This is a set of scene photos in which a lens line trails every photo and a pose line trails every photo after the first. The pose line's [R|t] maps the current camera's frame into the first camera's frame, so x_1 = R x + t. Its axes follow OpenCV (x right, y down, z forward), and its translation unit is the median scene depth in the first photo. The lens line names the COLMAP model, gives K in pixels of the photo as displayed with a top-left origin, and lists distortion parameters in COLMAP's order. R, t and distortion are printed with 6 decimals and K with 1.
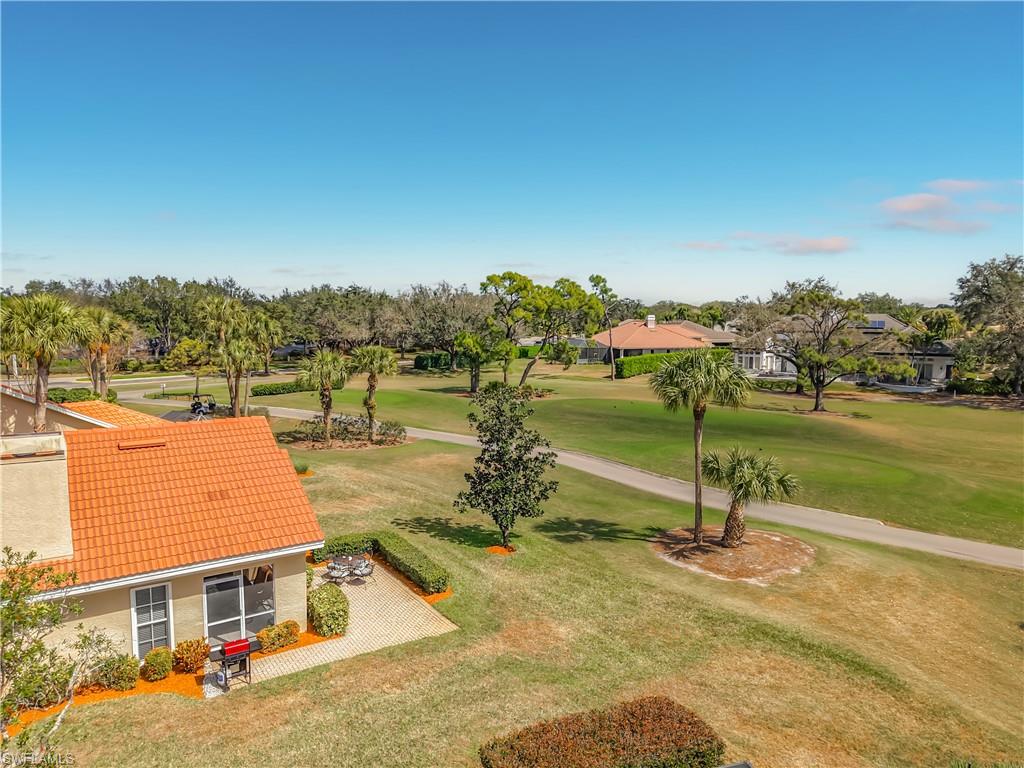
lens RADIAL K [[689.3, 0, 514.8], [0, 689.3, 389.1], [0, 0, 1]] dist [0.037354, -0.016549]
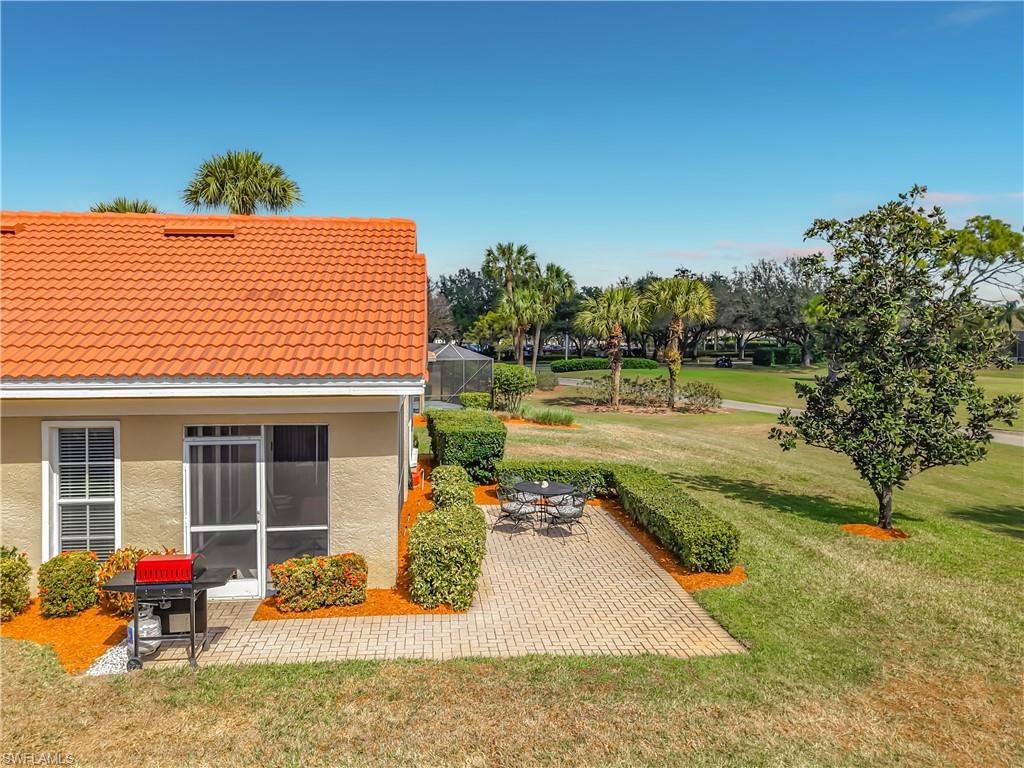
lens RADIAL K [[689.3, 0, 515.4], [0, 689.3, 376.3], [0, 0, 1]] dist [0.037354, -0.016549]
pose [[0.879049, 0.001323, -0.476730, -0.011416], [-0.044434, 0.995870, -0.079169, 0.234272], [0.474657, 0.090777, 0.875477, 0.604273]]
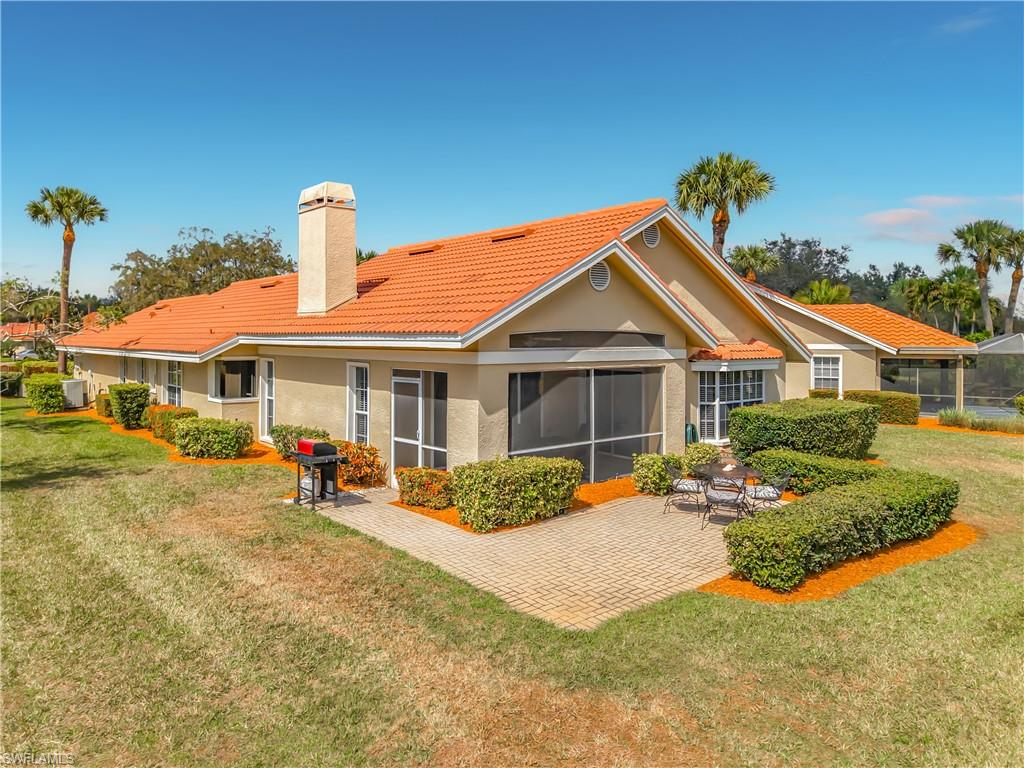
lens RADIAL K [[689.3, 0, 507.8], [0, 689.3, 381.1], [0, 0, 1]] dist [0.037354, -0.016549]
pose [[0.130264, 0.046713, -0.990378, 0.243361], [-0.125736, 0.991603, 0.030232, 0.219040], [0.983474, 0.120588, 0.135044, 0.906619]]
